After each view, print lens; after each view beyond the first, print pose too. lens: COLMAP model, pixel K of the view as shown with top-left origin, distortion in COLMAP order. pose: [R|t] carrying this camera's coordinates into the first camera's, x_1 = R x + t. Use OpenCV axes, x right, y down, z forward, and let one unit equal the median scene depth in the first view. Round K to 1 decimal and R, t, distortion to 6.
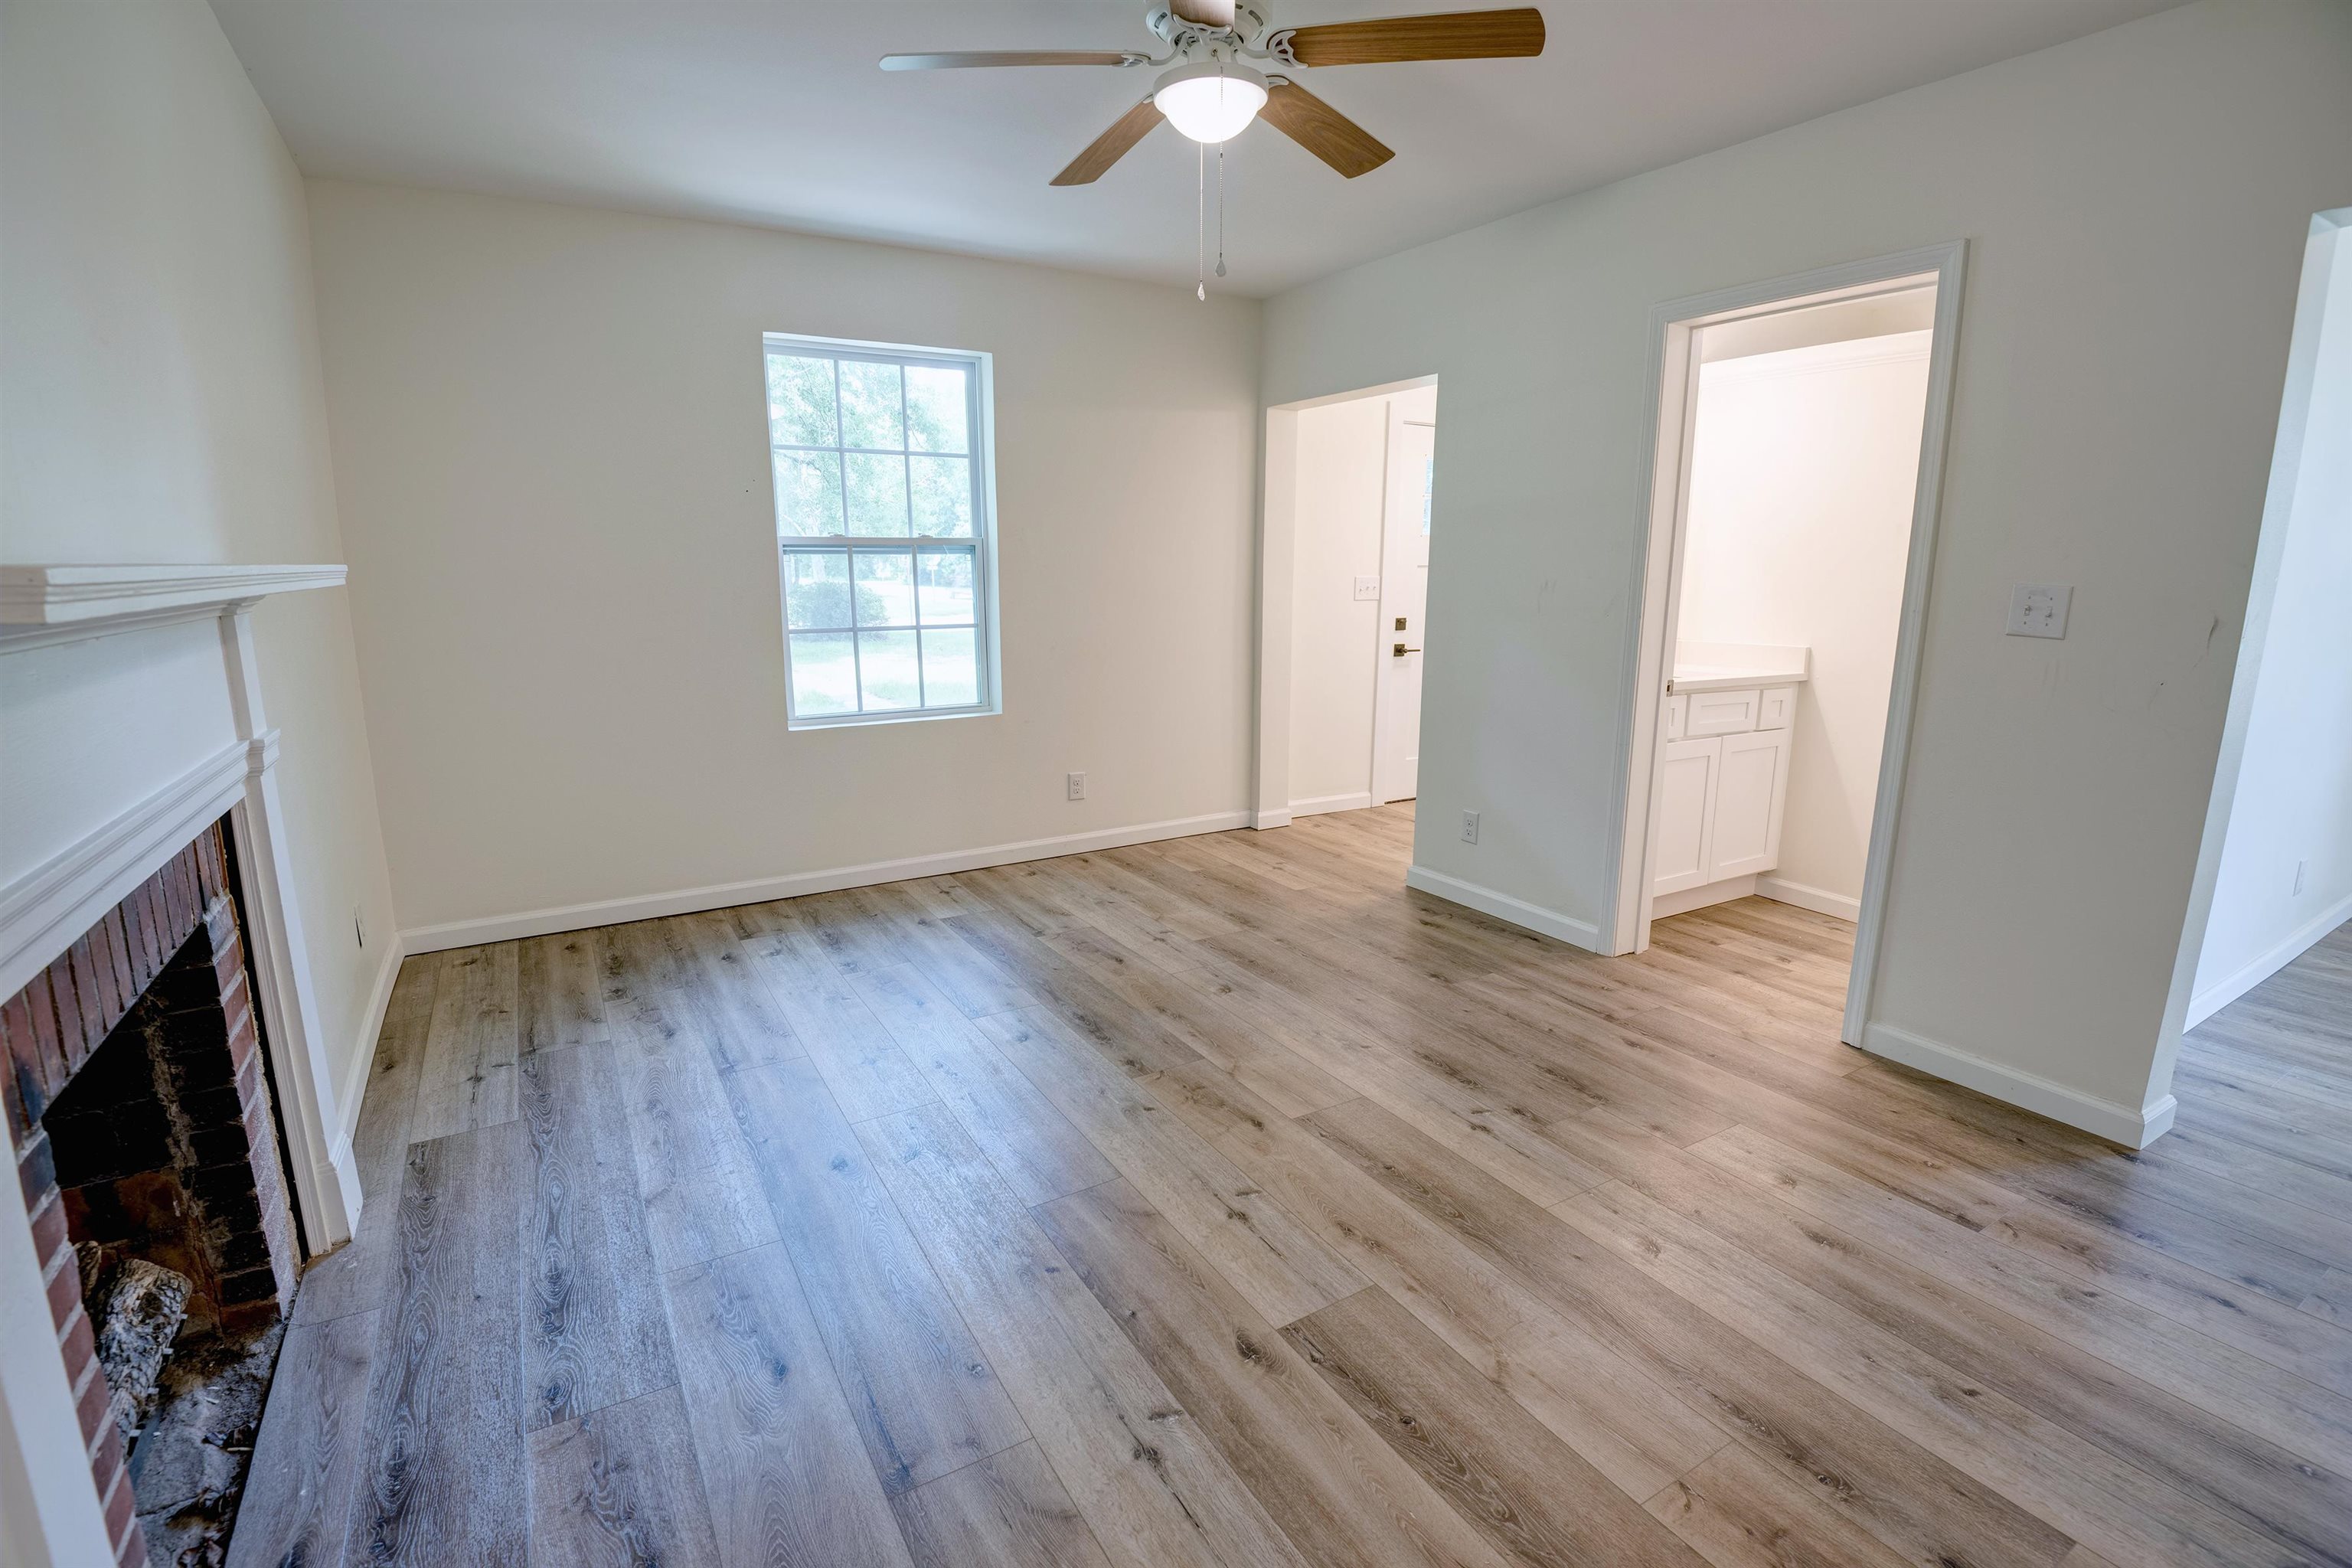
lens RADIAL K [[1088.6, 0, 1176.0], [0, 1088.6, 784.0], [0, 0, 1]] dist [-0.003015, -0.033263]
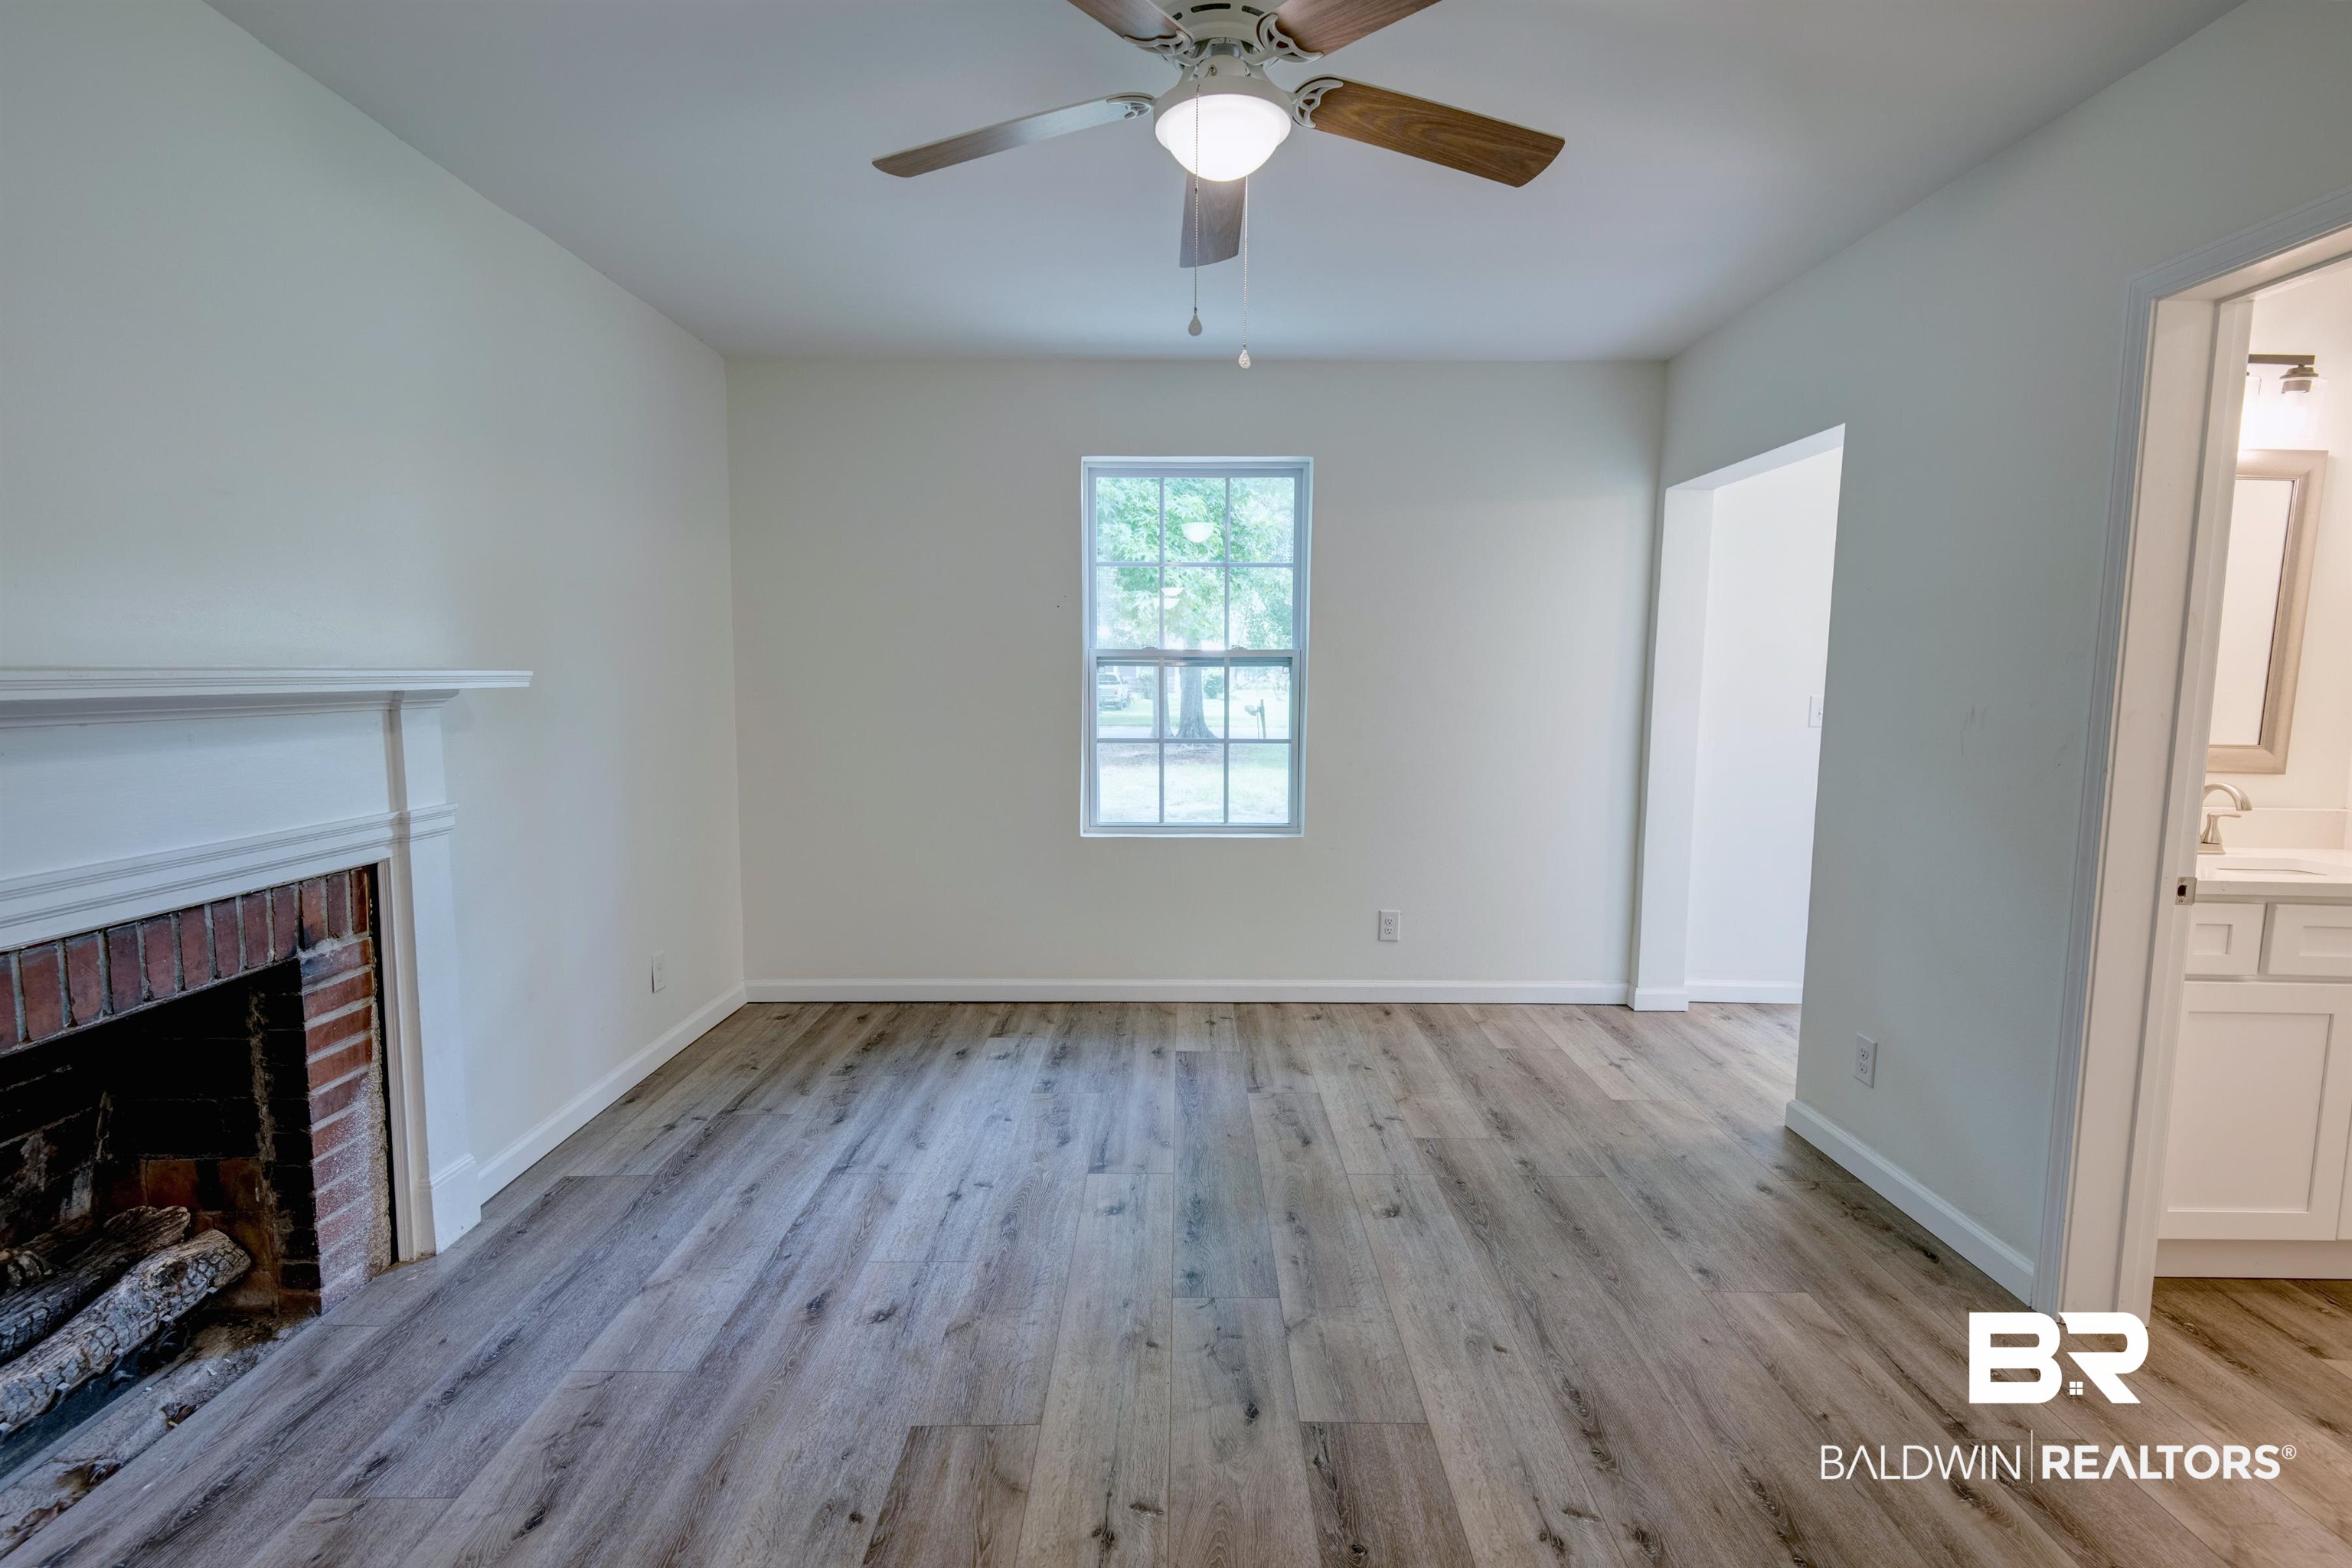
lens RADIAL K [[1093.4, 0, 1179.8], [0, 1093.4, 781.8], [0, 0, 1]] dist [0.045703, -0.034192]
pose [[0.858135, 0.057372, -0.510208, 0.269693], [-0.108859, 0.991475, -0.071603, -0.040838], [0.501750, 0.116985, 0.857065, 0.181311]]
